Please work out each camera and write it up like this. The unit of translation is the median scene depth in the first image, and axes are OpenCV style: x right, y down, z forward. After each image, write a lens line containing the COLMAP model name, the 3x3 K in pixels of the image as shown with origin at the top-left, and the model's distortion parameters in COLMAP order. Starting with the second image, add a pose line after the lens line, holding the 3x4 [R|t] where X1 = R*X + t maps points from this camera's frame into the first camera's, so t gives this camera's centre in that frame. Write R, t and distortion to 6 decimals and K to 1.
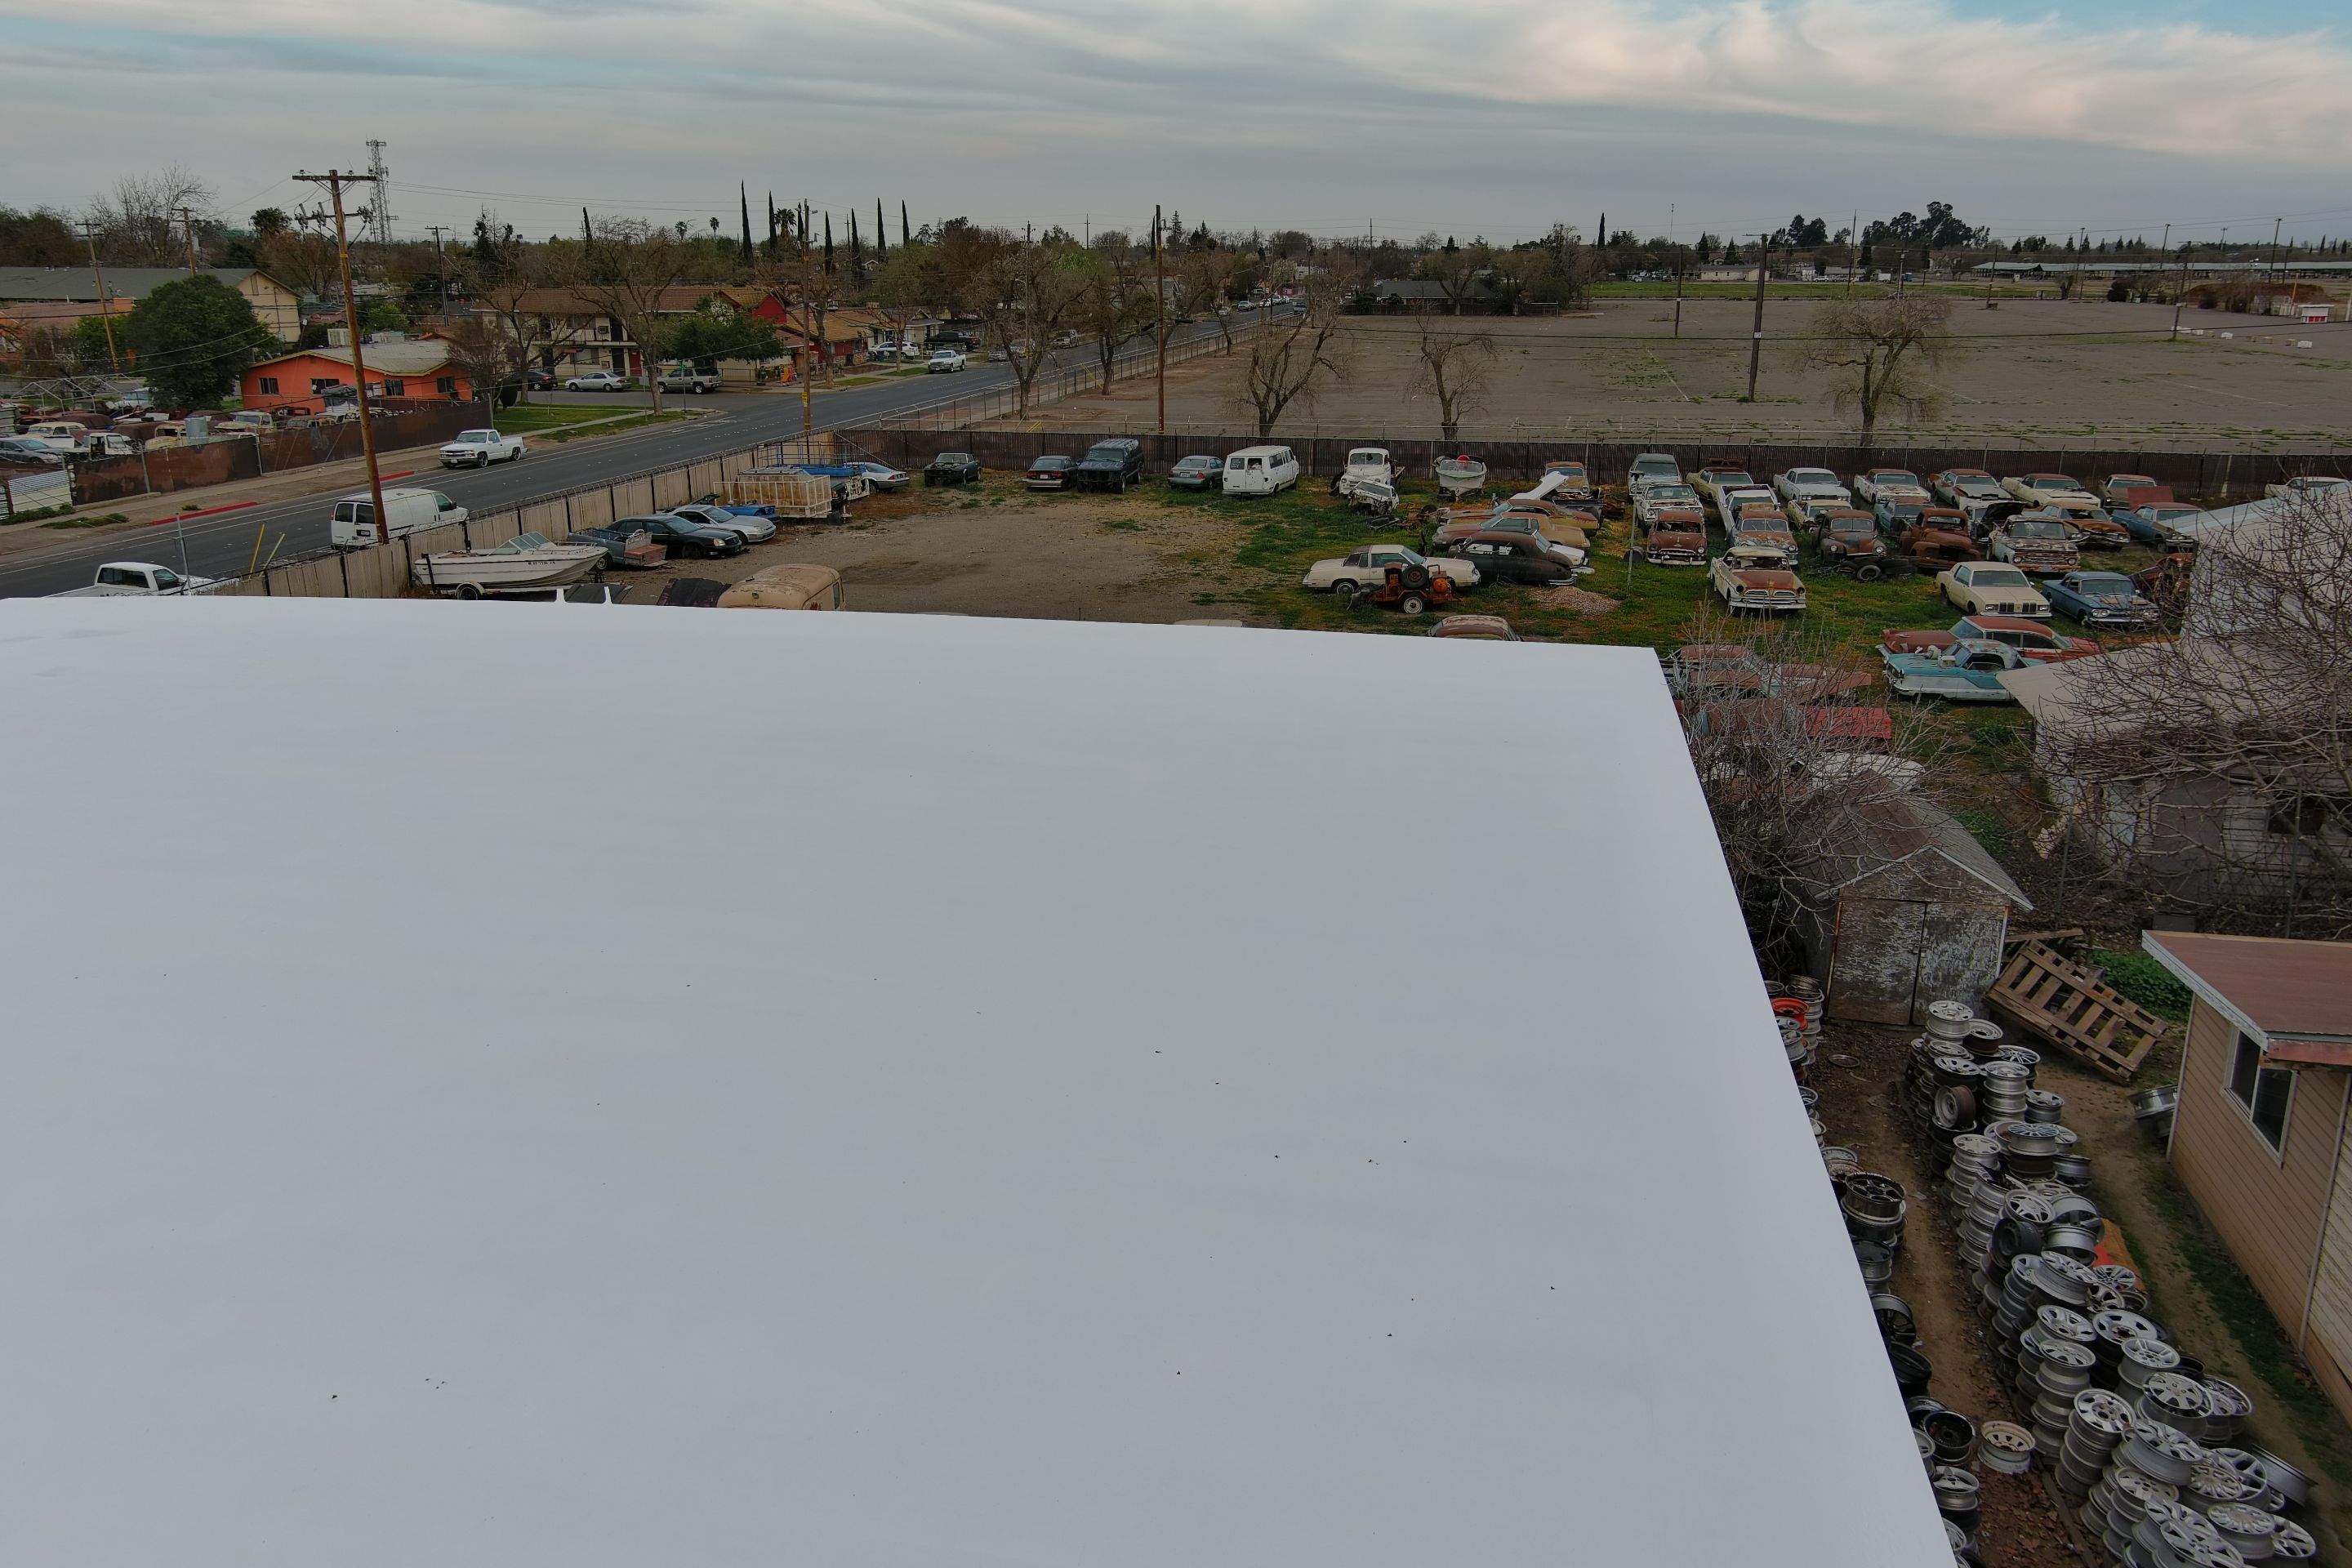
lens RADIAL K [[1811.2, 0, 1176.2], [0, 1811.2, 779.5], [0, 0, 1]] dist [0.023836, -0.017245]
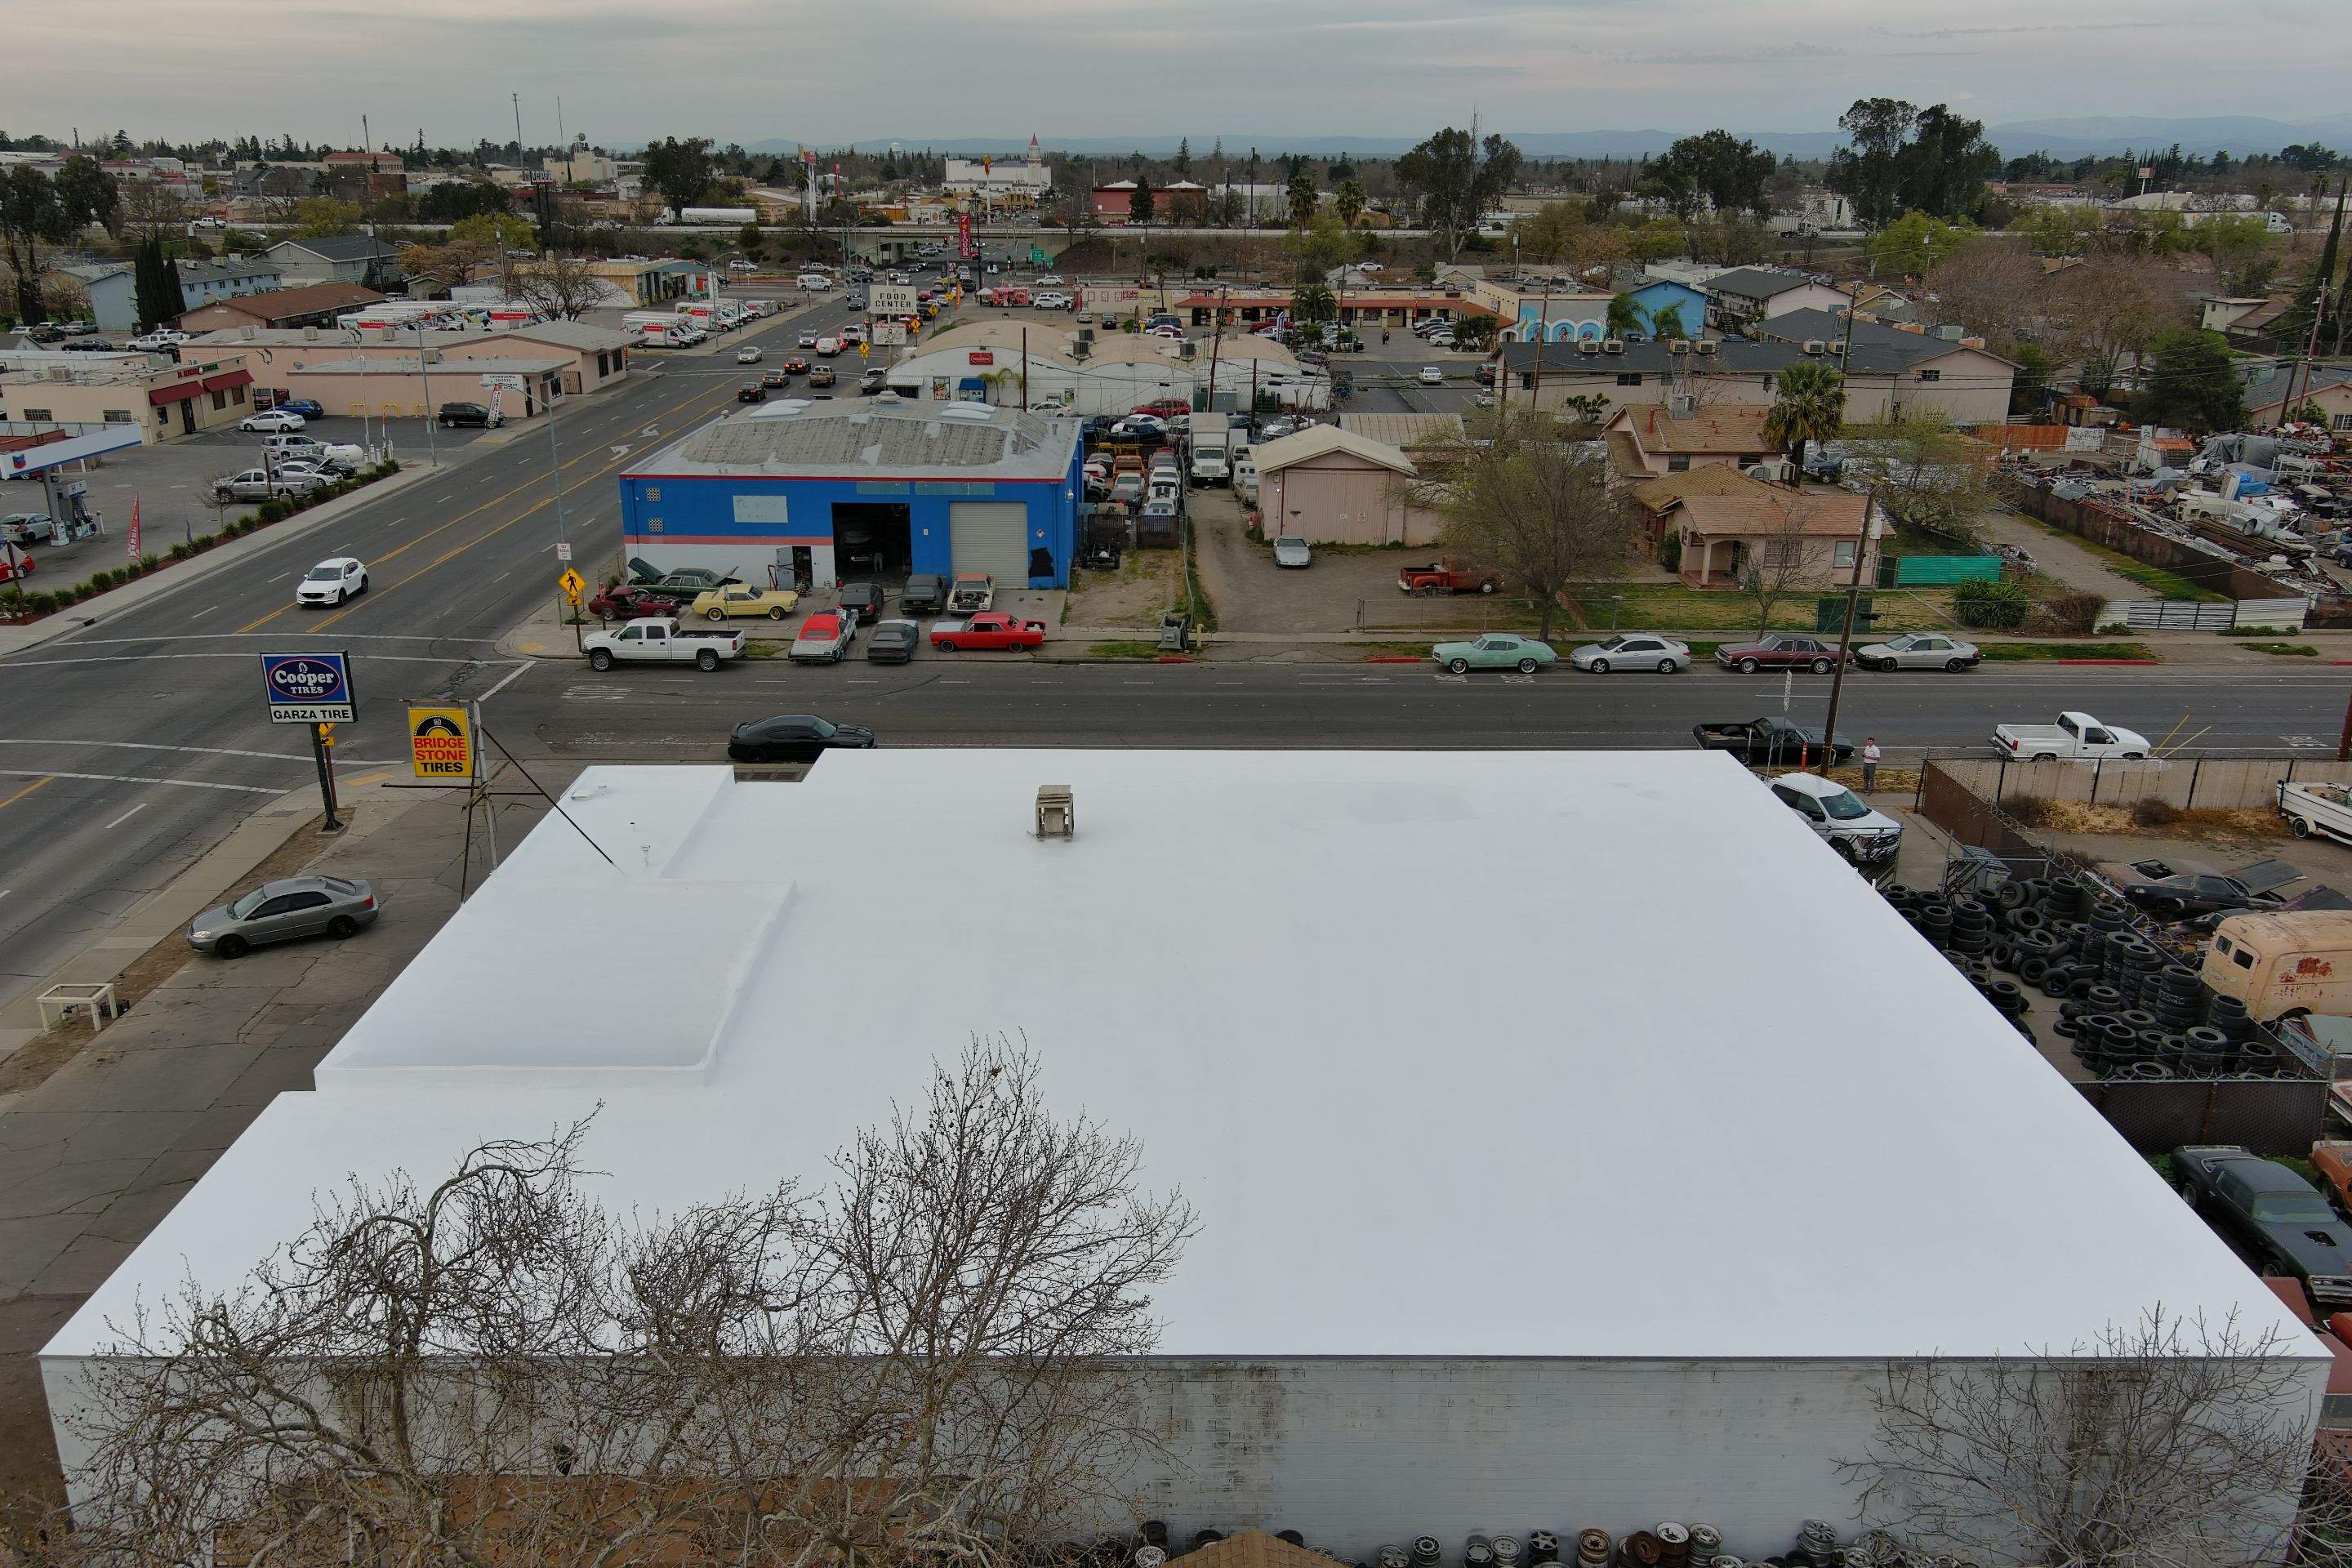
lens RADIAL K [[1811.2, 0, 1169.7], [0, 1811.2, 800.8], [0, 0, 1]] dist [0.023836, -0.017245]
pose [[0.182446, 0.322442, -0.928840, 0.316541], [-0.276358, 0.923429, 0.266281, -0.143143], [0.943578, 0.208110, 0.257586, 0.061677]]
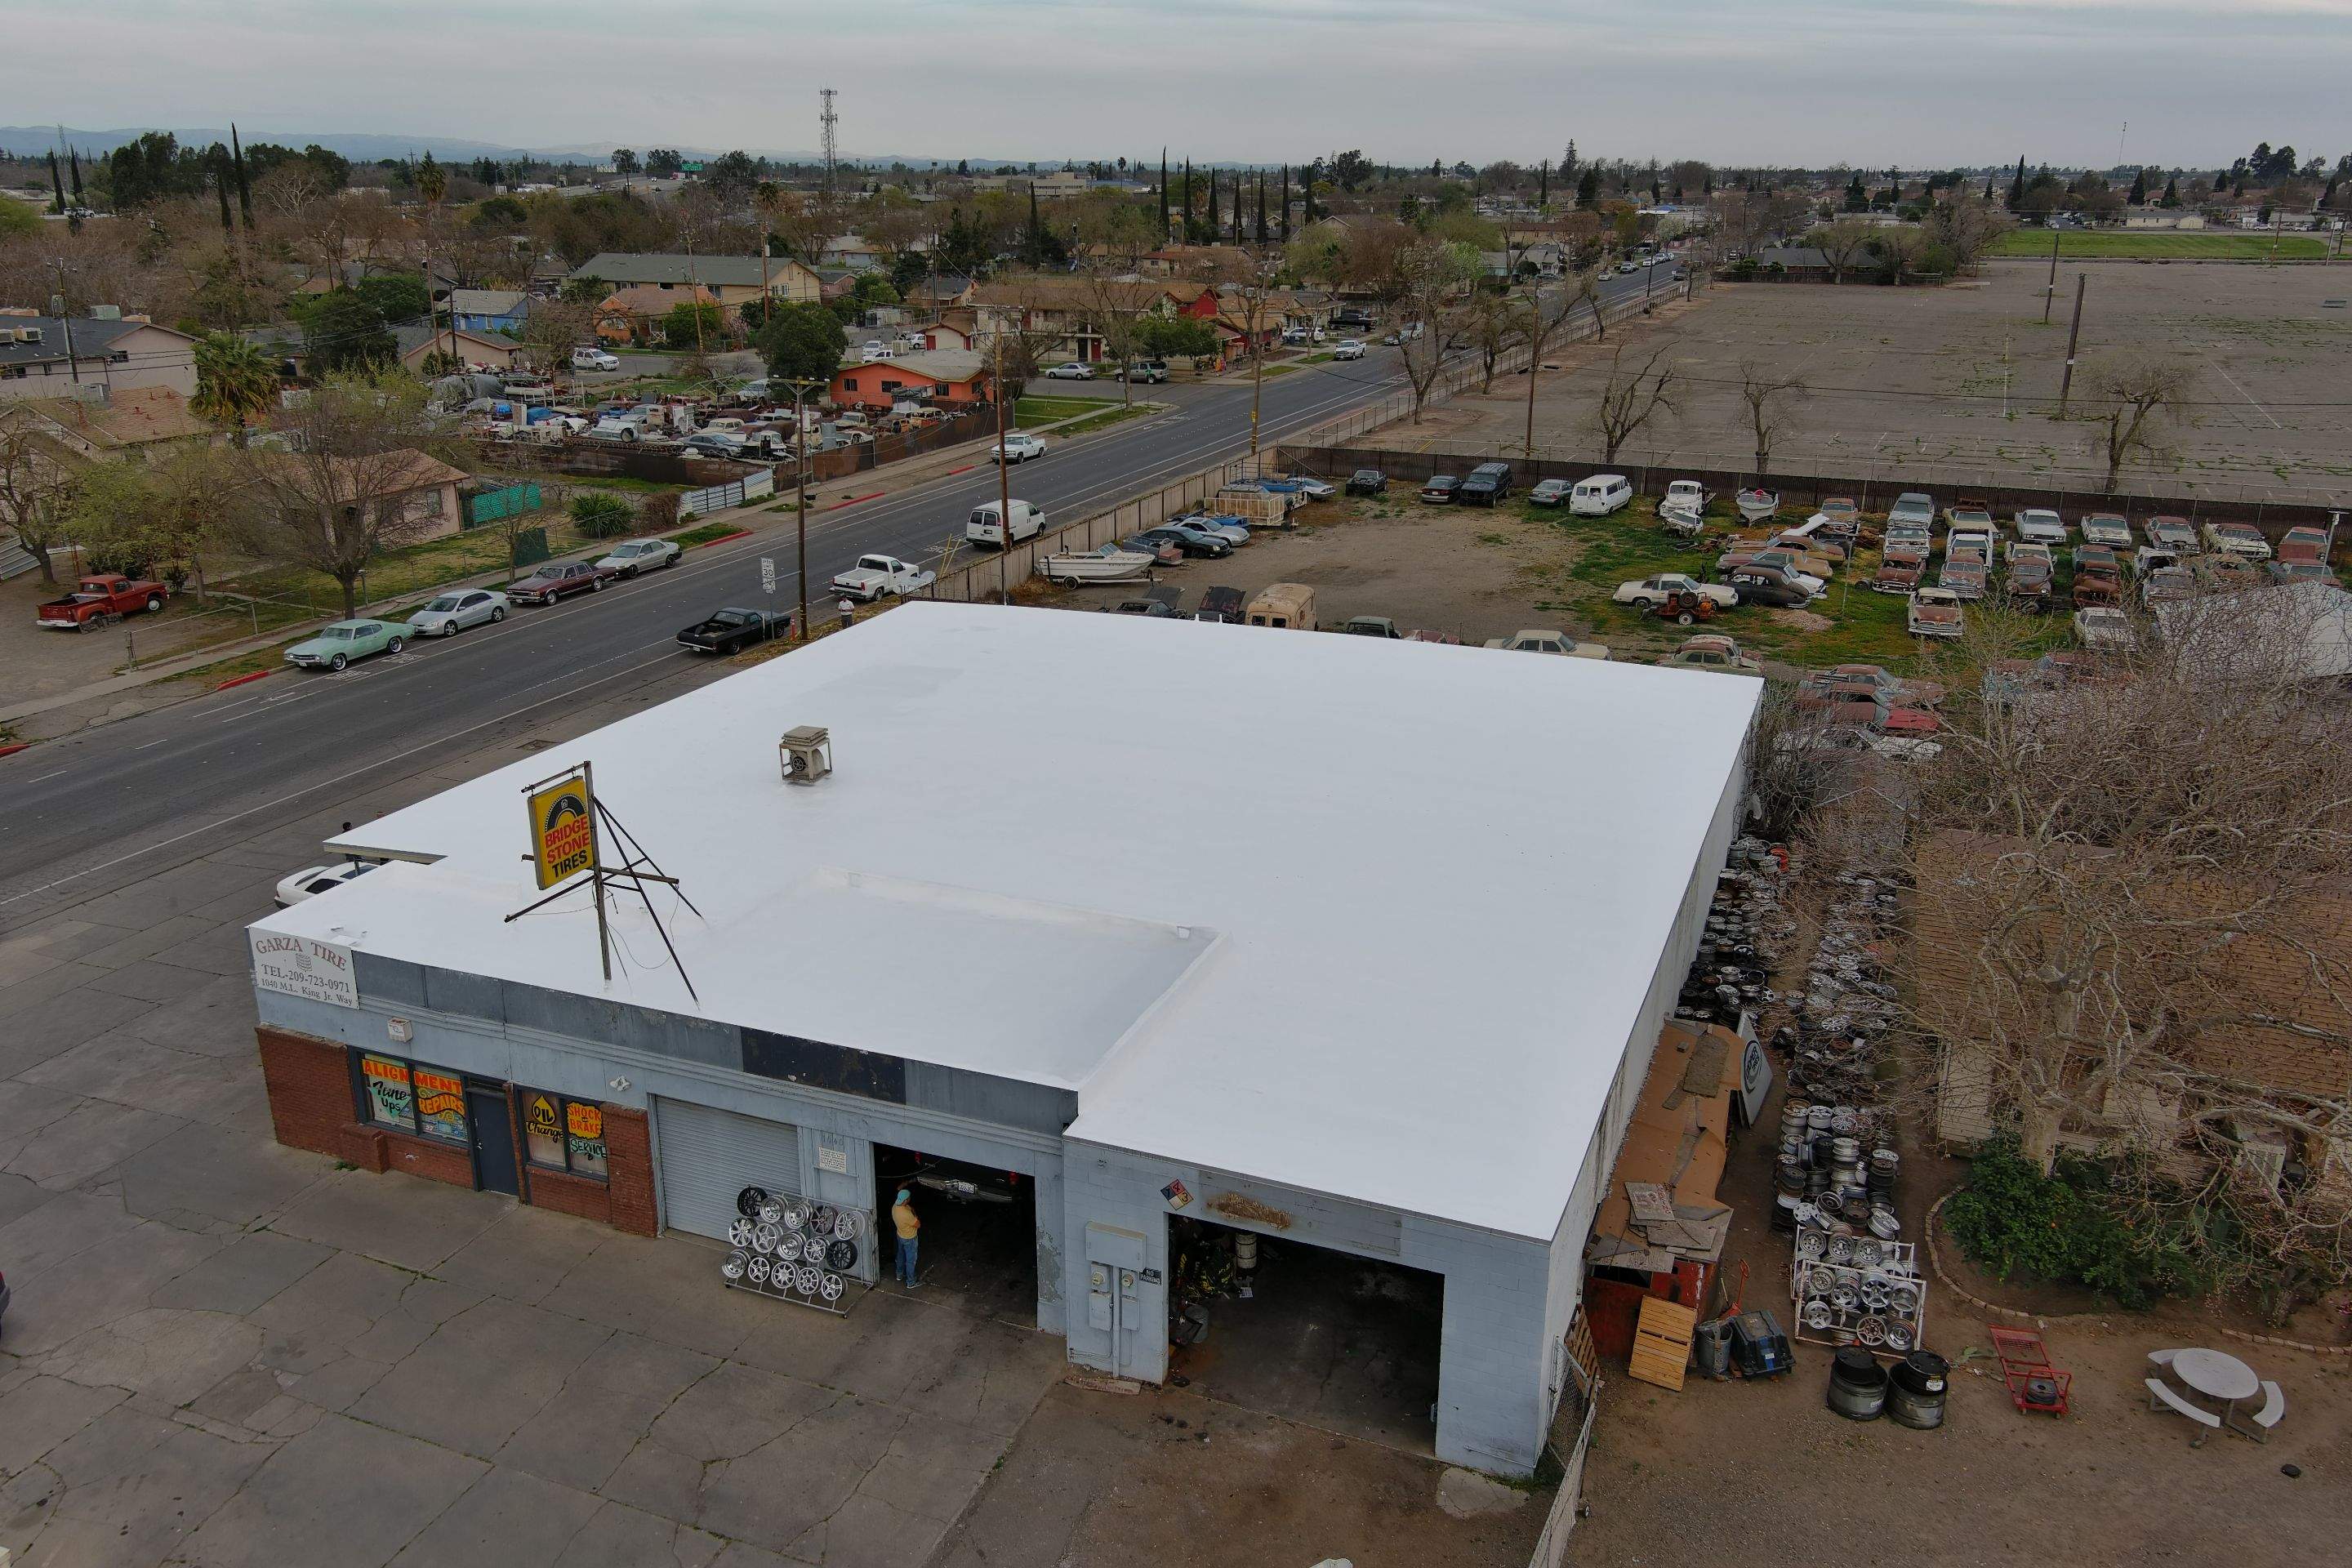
lens RADIAL K [[1811.2, 0, 1175.8], [0, 1811.2, 772.8], [0, 0, 1]] dist [0.023836, -0.017245]
pose [[0.979375, 0.065739, -0.191058, 0.008842], [-0.058462, 0.997342, 0.043487, -0.006760], [0.193409, -0.031421, 0.980615, -0.348153]]
